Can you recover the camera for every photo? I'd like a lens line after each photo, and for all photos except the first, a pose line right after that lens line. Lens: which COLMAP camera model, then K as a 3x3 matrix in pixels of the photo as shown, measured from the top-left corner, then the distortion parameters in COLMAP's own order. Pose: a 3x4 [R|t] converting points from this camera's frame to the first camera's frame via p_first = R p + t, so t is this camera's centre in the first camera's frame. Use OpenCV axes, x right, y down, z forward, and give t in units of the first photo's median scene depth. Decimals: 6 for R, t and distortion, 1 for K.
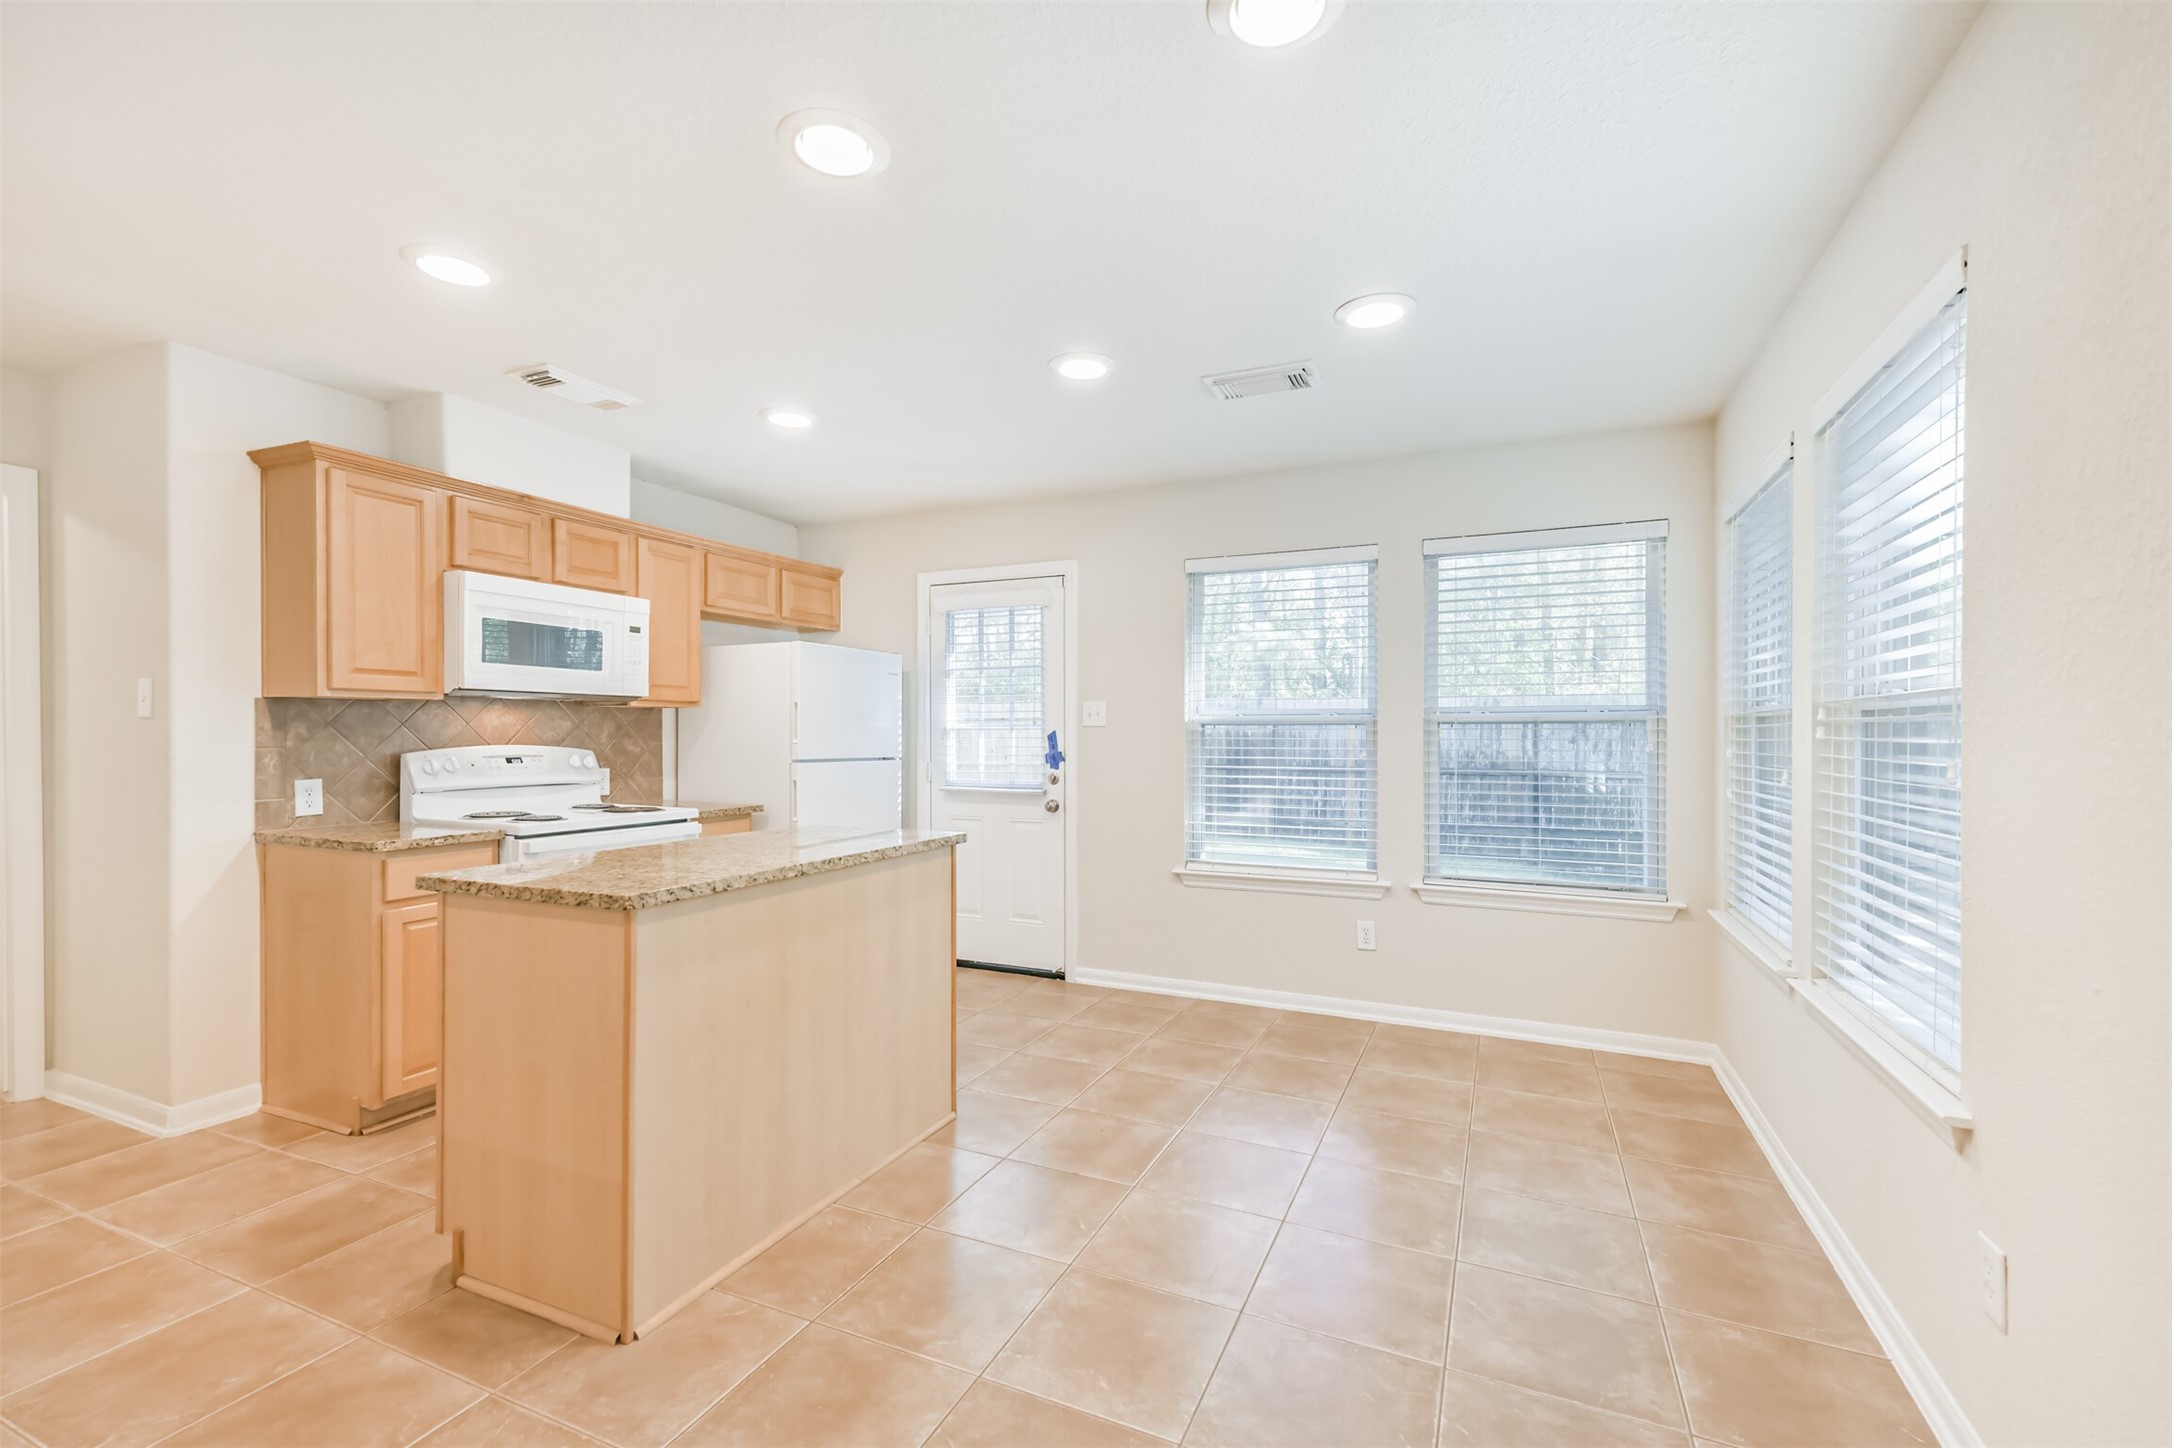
lens RADIAL K [[934.1, 0, 1099.2], [0, 934.1, 732.9], [0, 0, 1]] dist [0.019677, -0.009401]
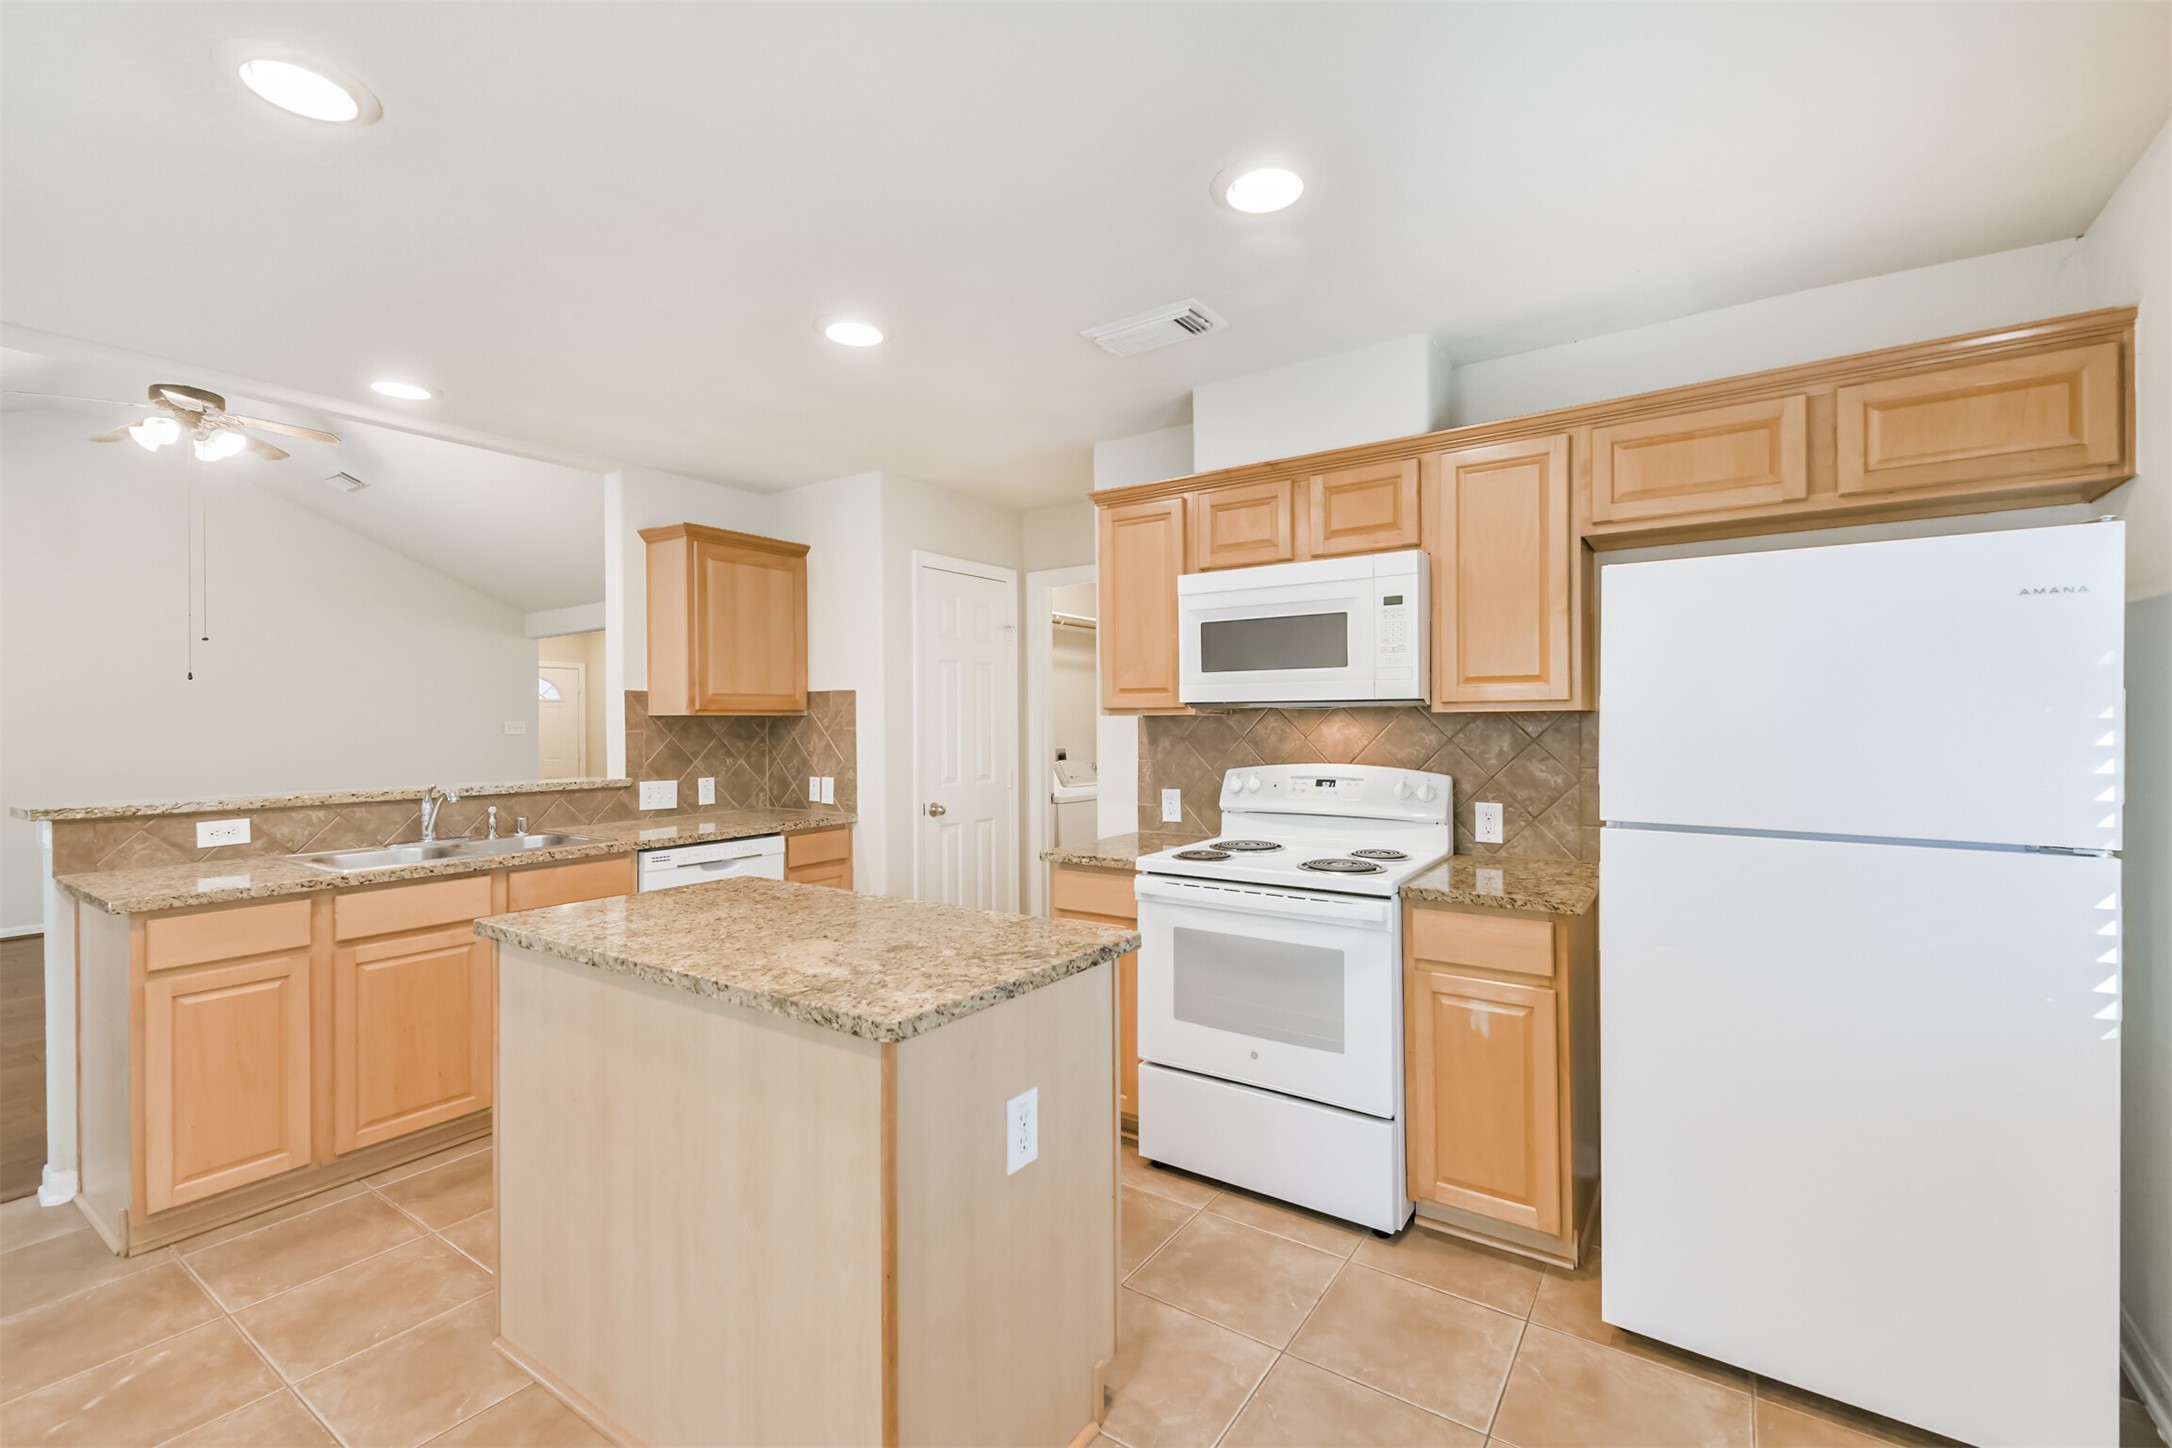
lens RADIAL K [[934.1, 0, 1086.2], [0, 934.1, 719.7], [0, 0, 1]] dist [0.019677, -0.009401]
pose [[-0.181099, -0.002282, -0.983462, 0.228961], [0.004687, 0.999984, -0.003183, -0.025982], [0.983454, -0.005185, -0.181085, 1.000054]]
